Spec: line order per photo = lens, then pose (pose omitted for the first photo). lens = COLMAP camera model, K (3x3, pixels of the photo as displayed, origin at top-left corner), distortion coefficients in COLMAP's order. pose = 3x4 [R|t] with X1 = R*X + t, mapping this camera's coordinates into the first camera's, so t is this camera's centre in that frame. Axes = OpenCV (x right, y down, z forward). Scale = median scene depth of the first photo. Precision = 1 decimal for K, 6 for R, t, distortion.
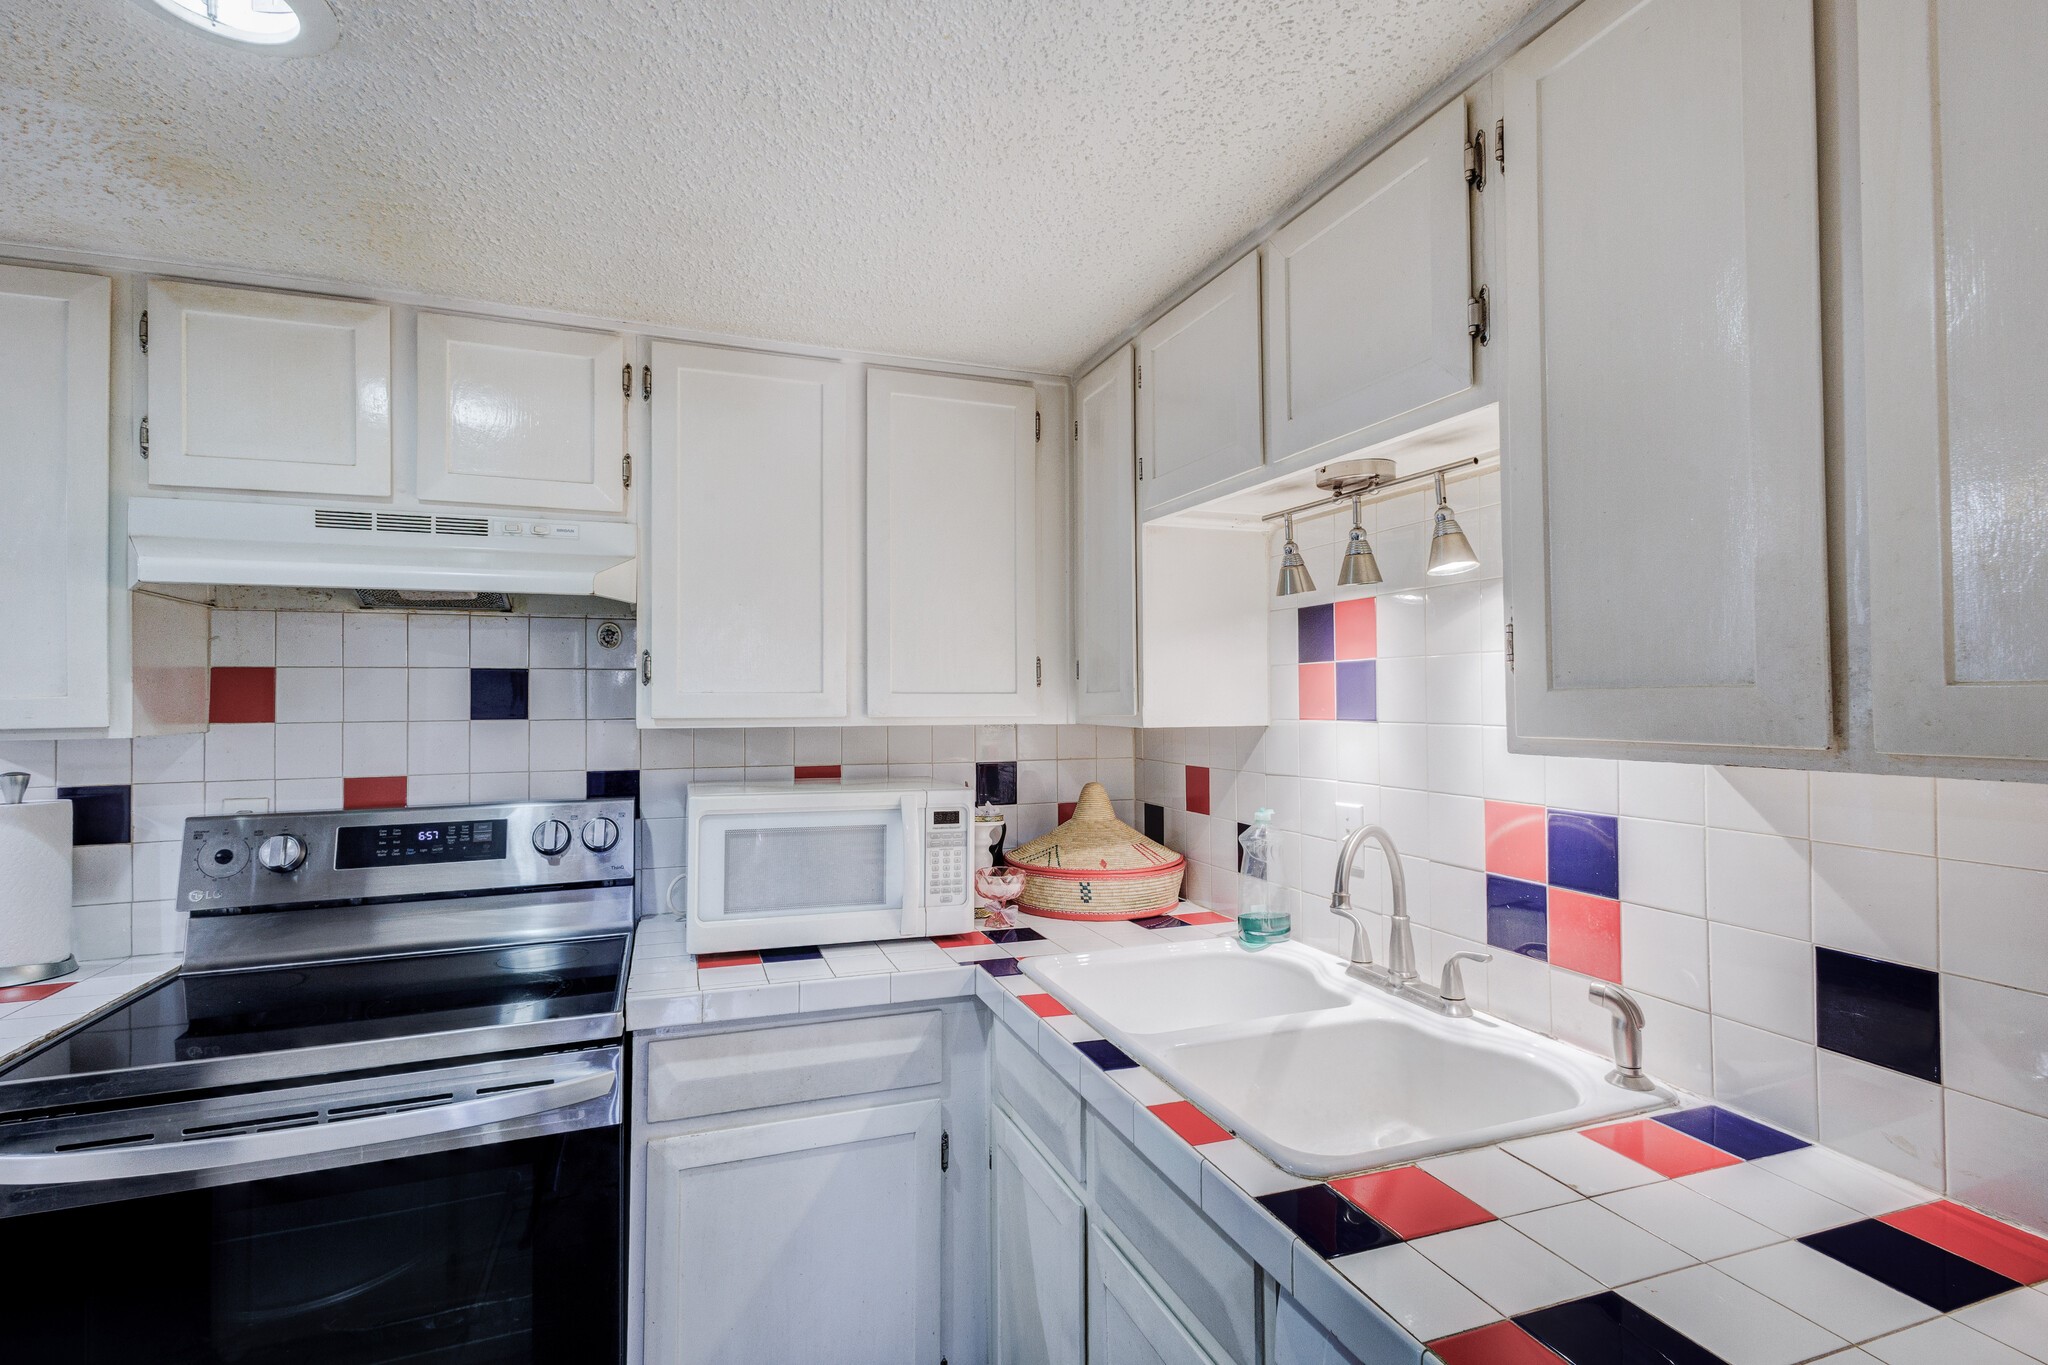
lens RADIAL K [[942.2, 0, 1019.9], [0, 942.2, 681.1], [0, 0, 1]] dist [0.014998, -0.006140]
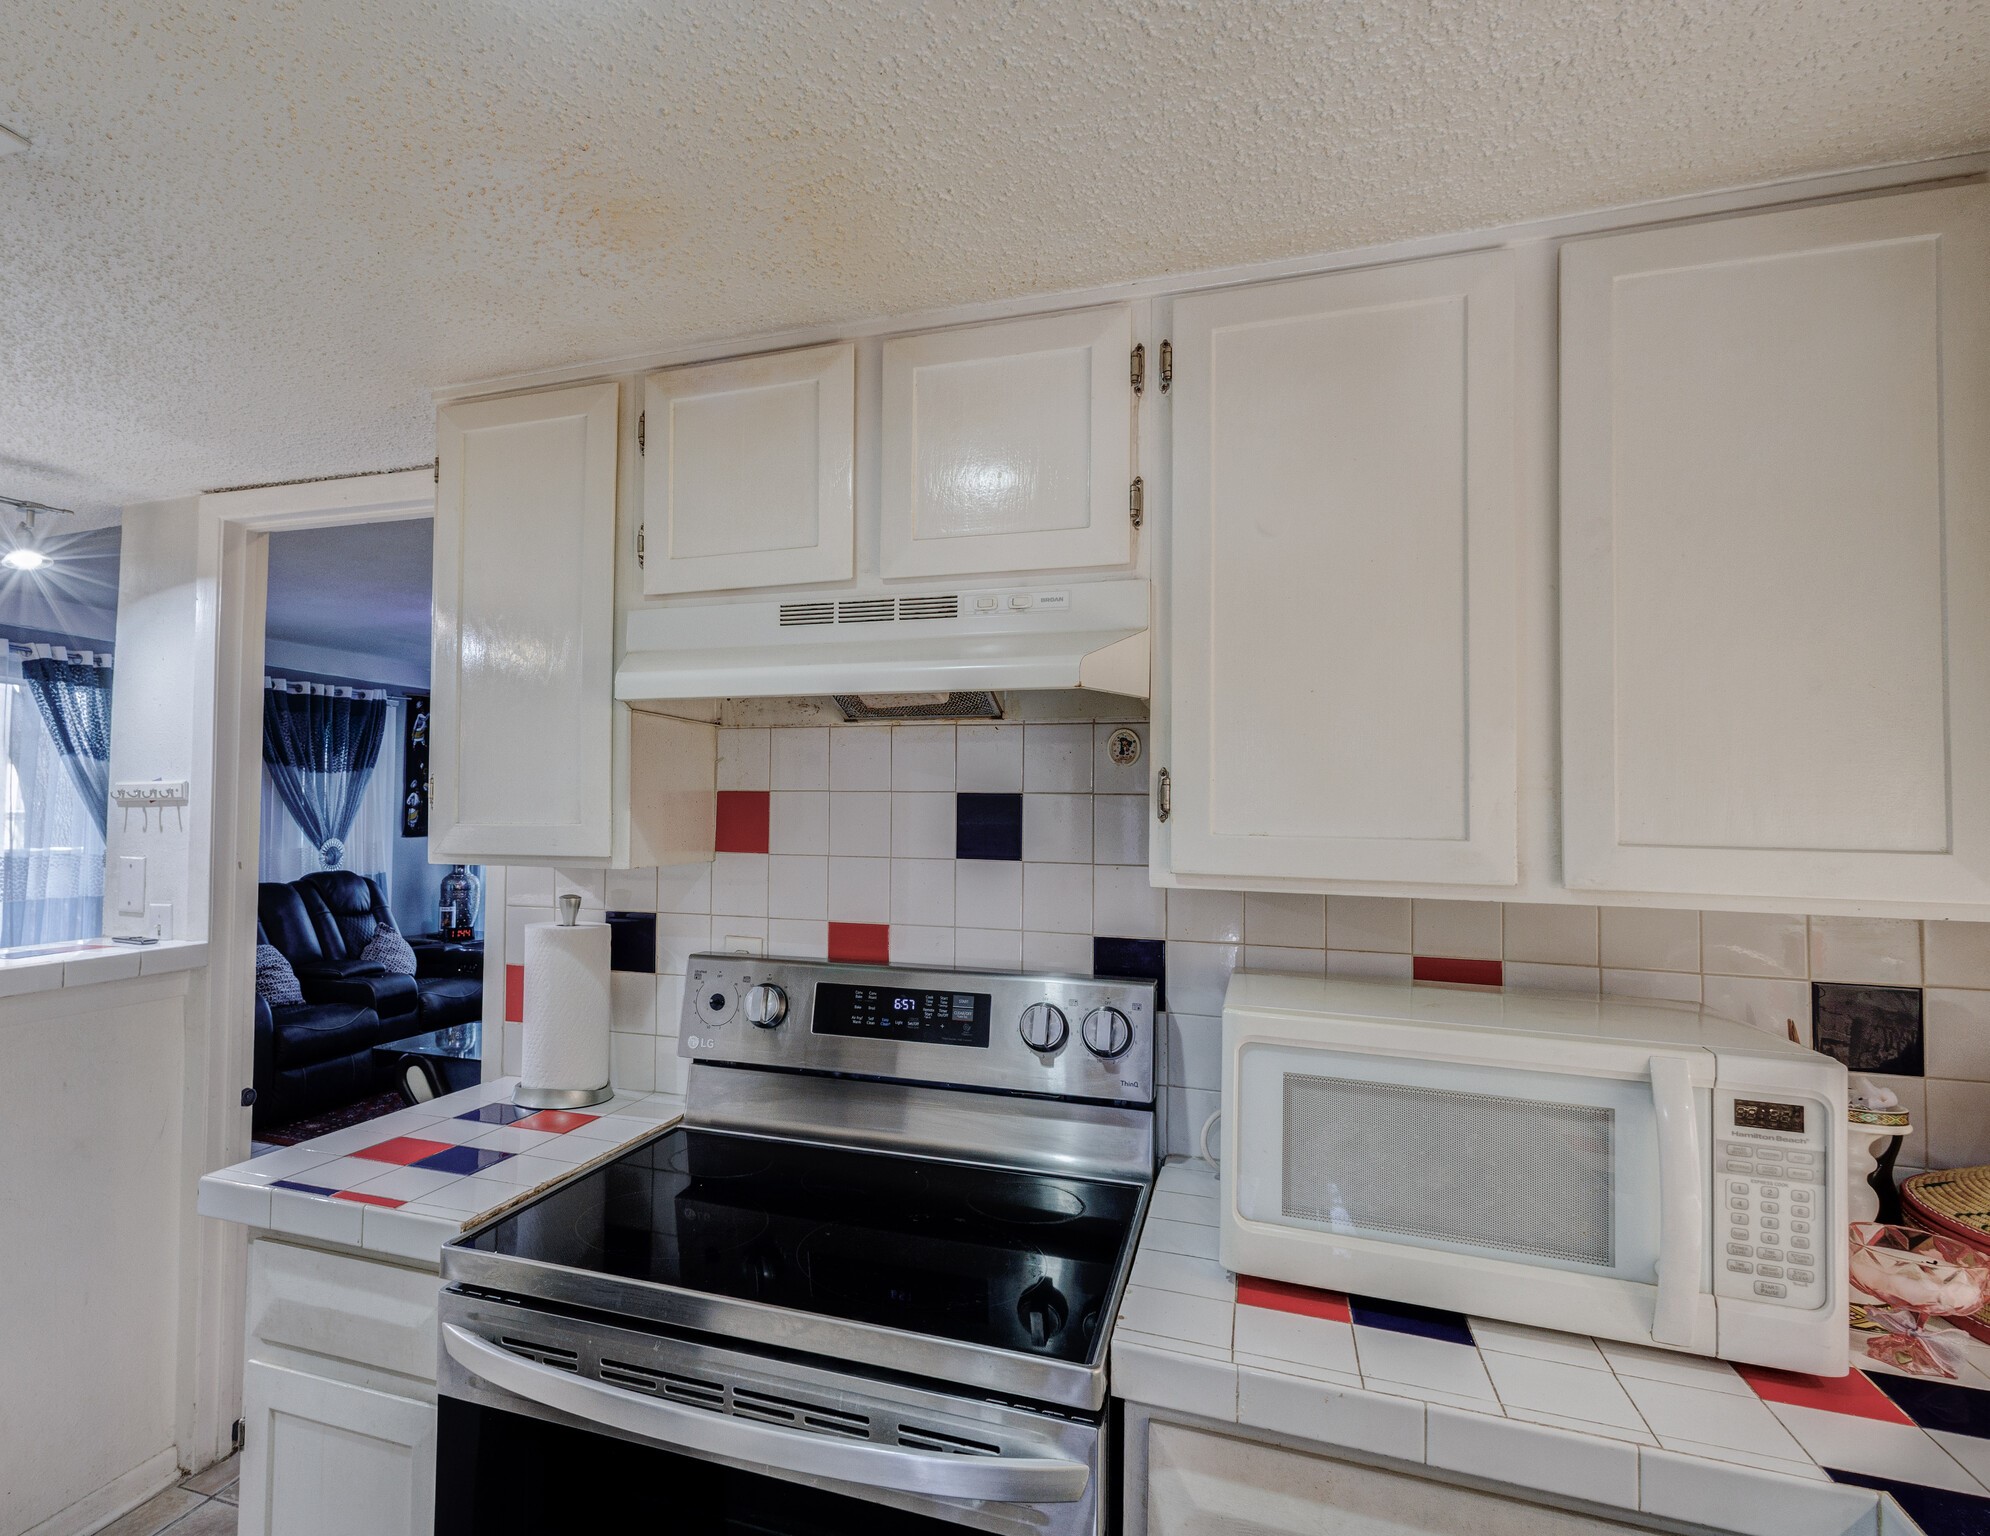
lens RADIAL K [[1089.7, 0, 830.5], [0, 1089.7, 769.6], [0, 0, 1]] dist [0.005791, -0.000492]
pose [[0.749624, -0.008262, -0.661813, -0.066927], [-0.006709, 0.999776, -0.020079, -0.014928], [0.661830, 0.019492, 0.749400, 0.277326]]
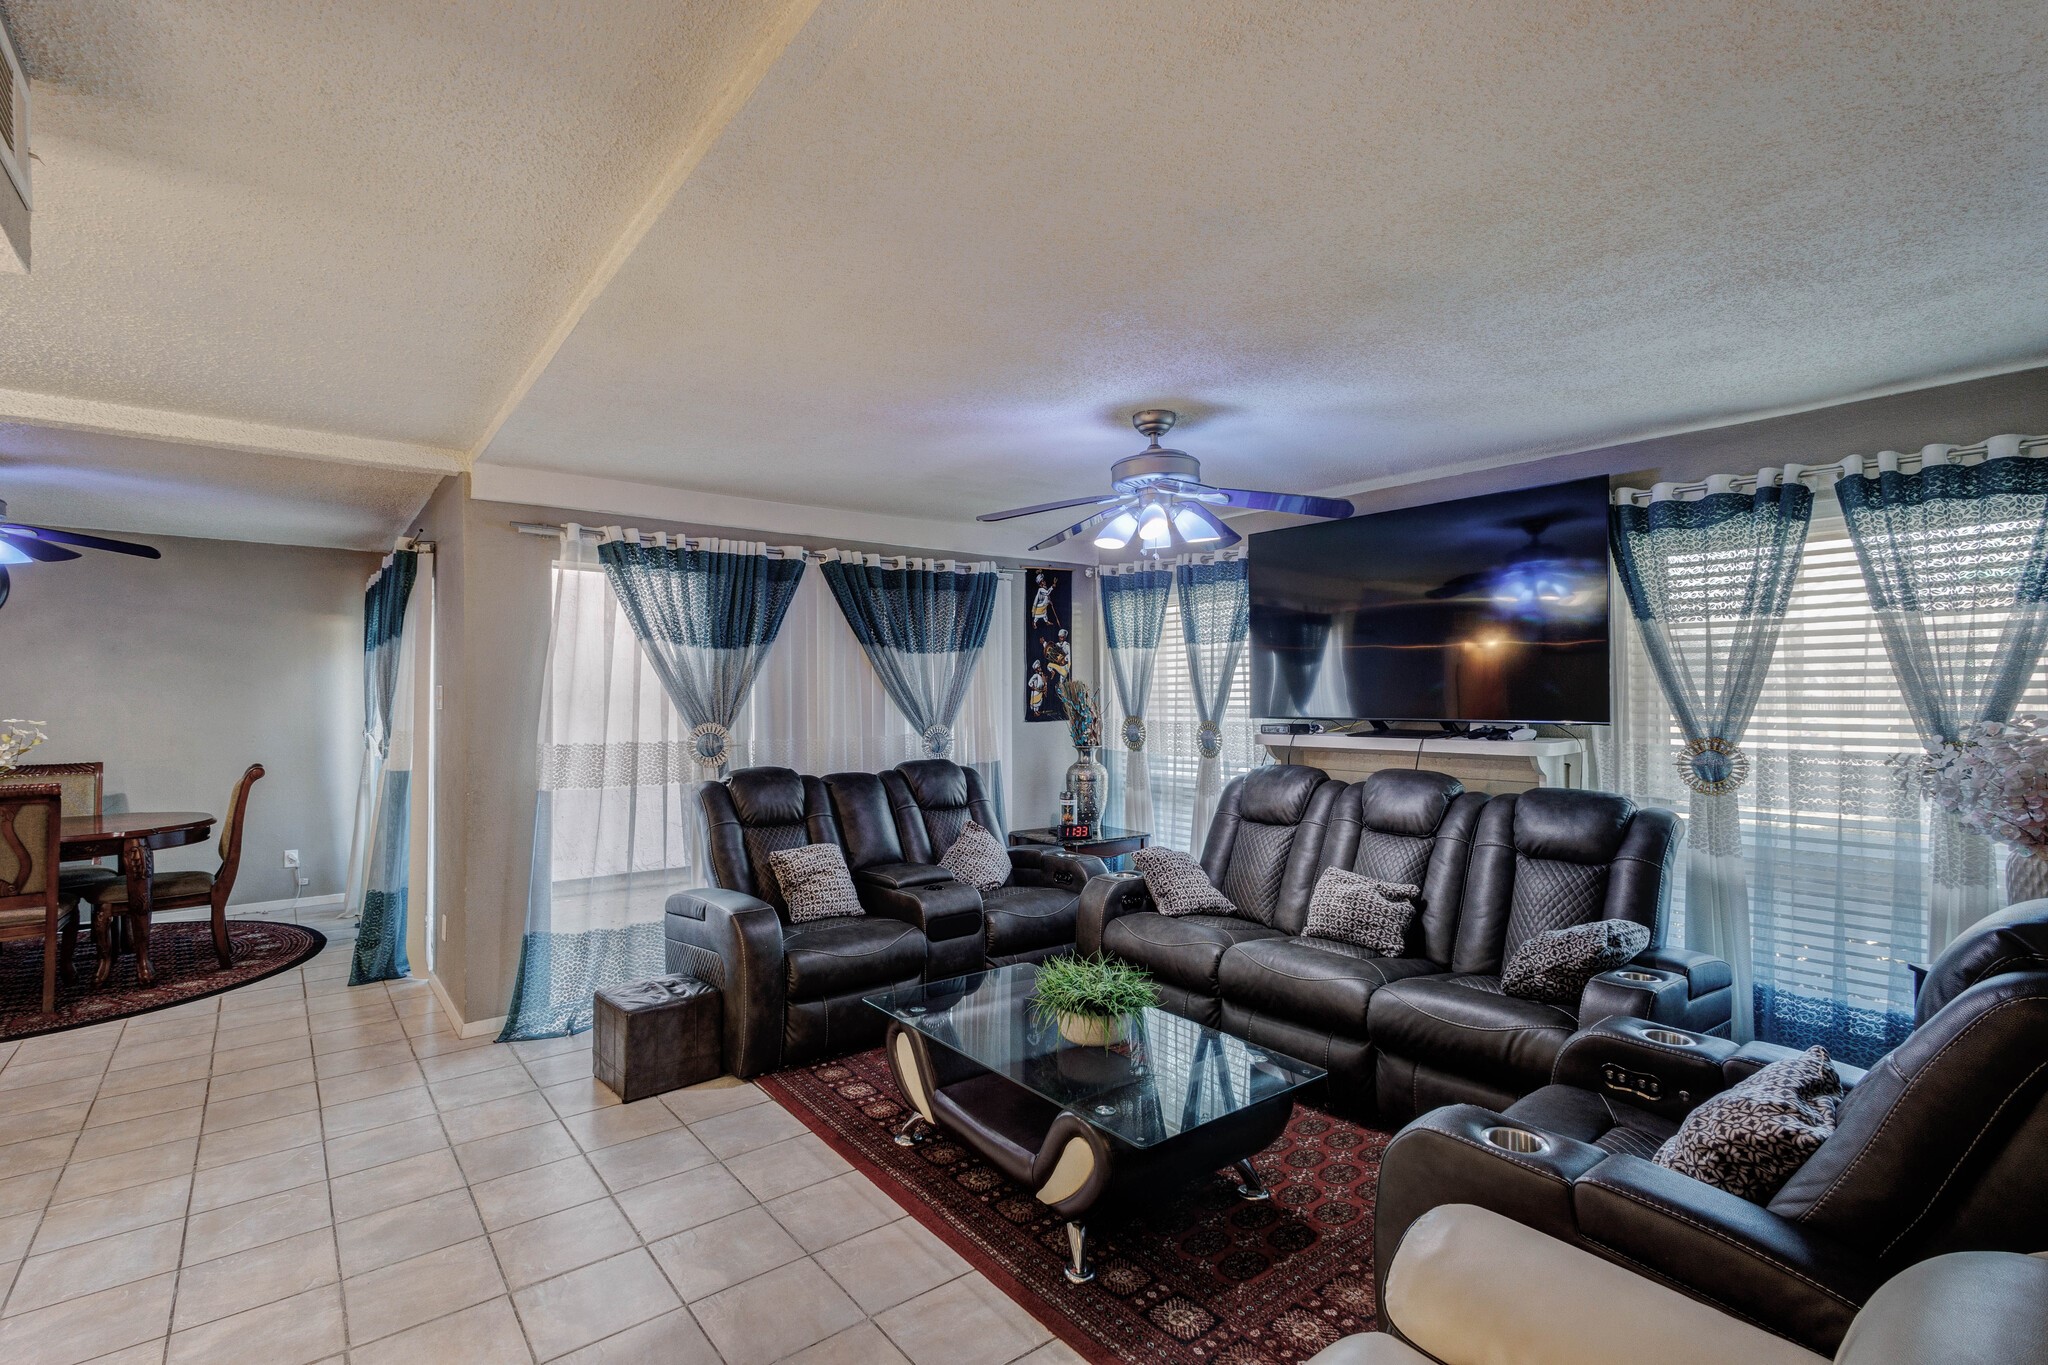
lens RADIAL K [[937.3, 0, 1020.2], [0, 937.3, 682.8], [0, 0, 1]] dist [0.004474, 0.001001]
pose [[0.301821, -0.004435, -0.953354, -0.864857], [0.018293, 0.999832, 0.001139, 0.025677], [0.953189, -0.017783, 0.301851, 1.262609]]
